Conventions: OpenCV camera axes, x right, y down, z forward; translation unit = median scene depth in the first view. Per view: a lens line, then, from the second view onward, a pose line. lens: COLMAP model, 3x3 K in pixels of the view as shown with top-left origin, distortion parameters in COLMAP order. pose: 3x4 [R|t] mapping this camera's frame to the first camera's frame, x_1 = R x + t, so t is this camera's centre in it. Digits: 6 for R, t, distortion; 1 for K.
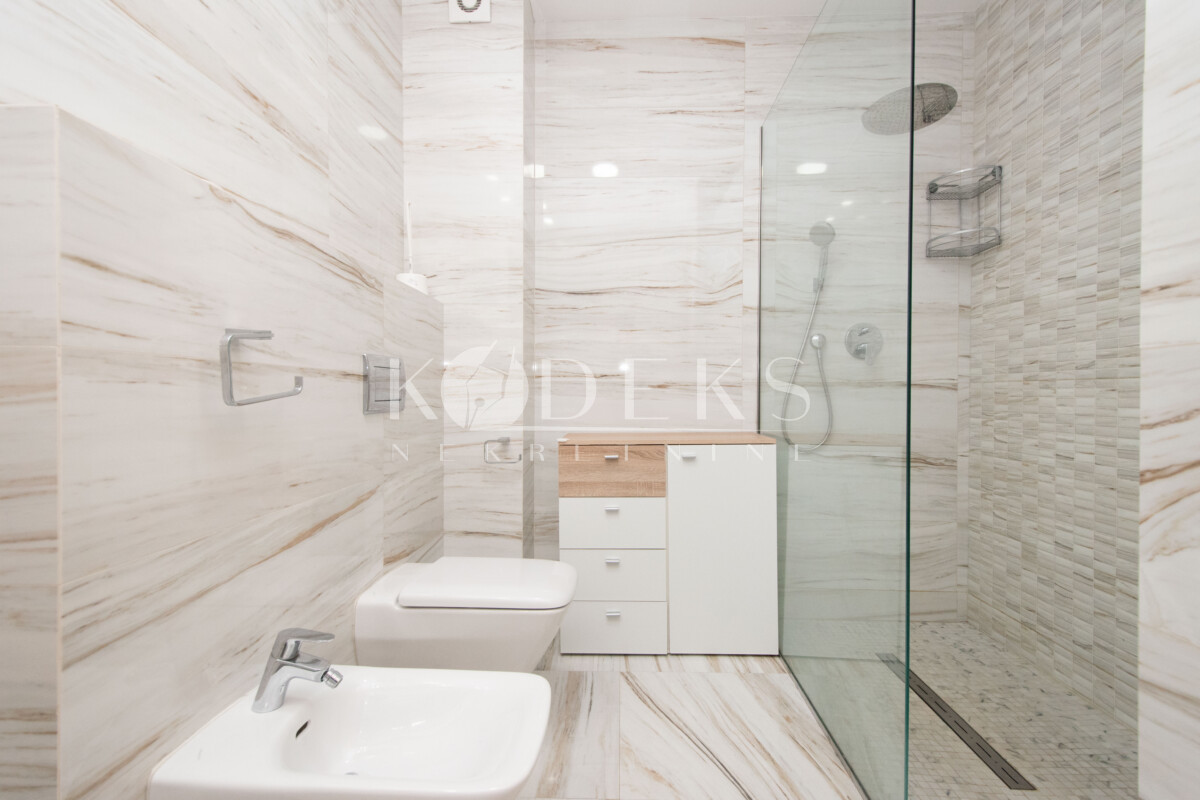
lens RADIAL K [[528.3, 0, 606.2], [0, 528.3, 397.7], [0, 0, 1]] dist [0.026664, -0.007362]
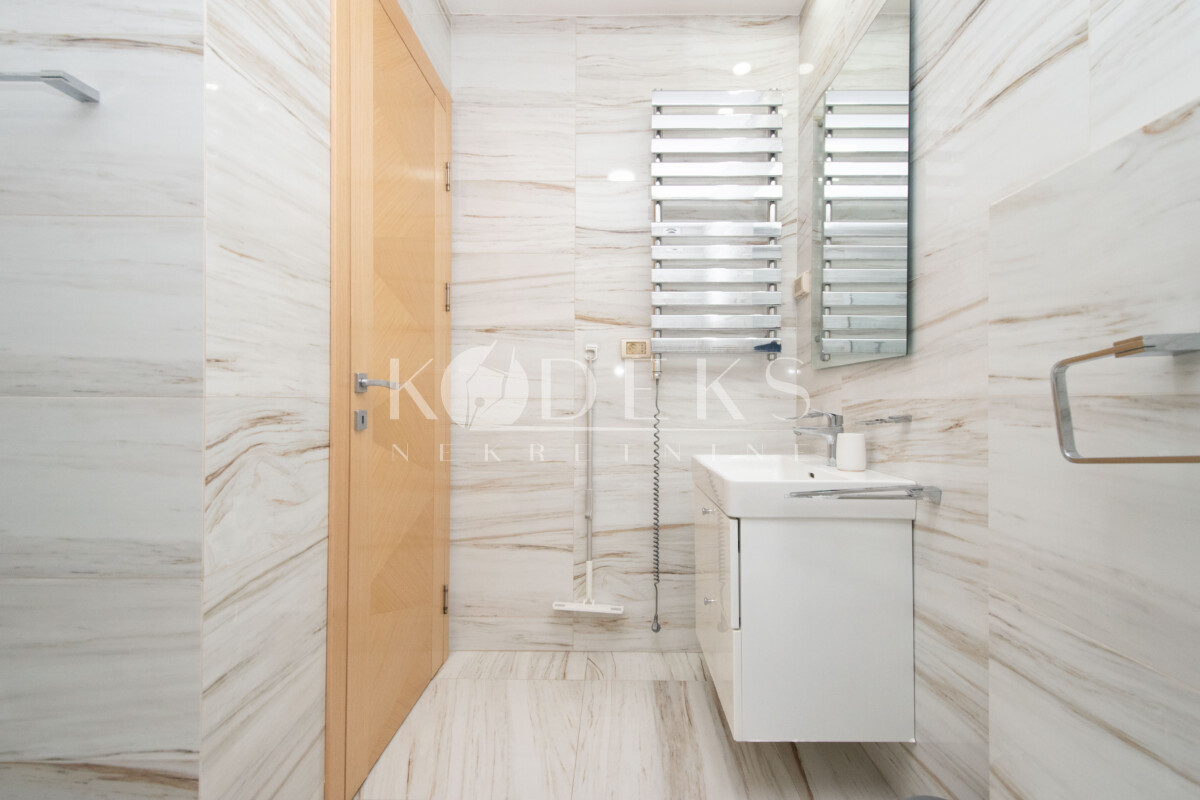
lens RADIAL K [[528.3, 0, 606.2], [0, 528.3, 397.7], [0, 0, 1]] dist [0.026664, -0.007362]
pose [[-0.999920, -0.007086, -0.010523, -0.099716], [-0.007080, 0.999975, -0.000583, -0.077111], [0.010527, -0.000509, -0.999944, 2.044433]]
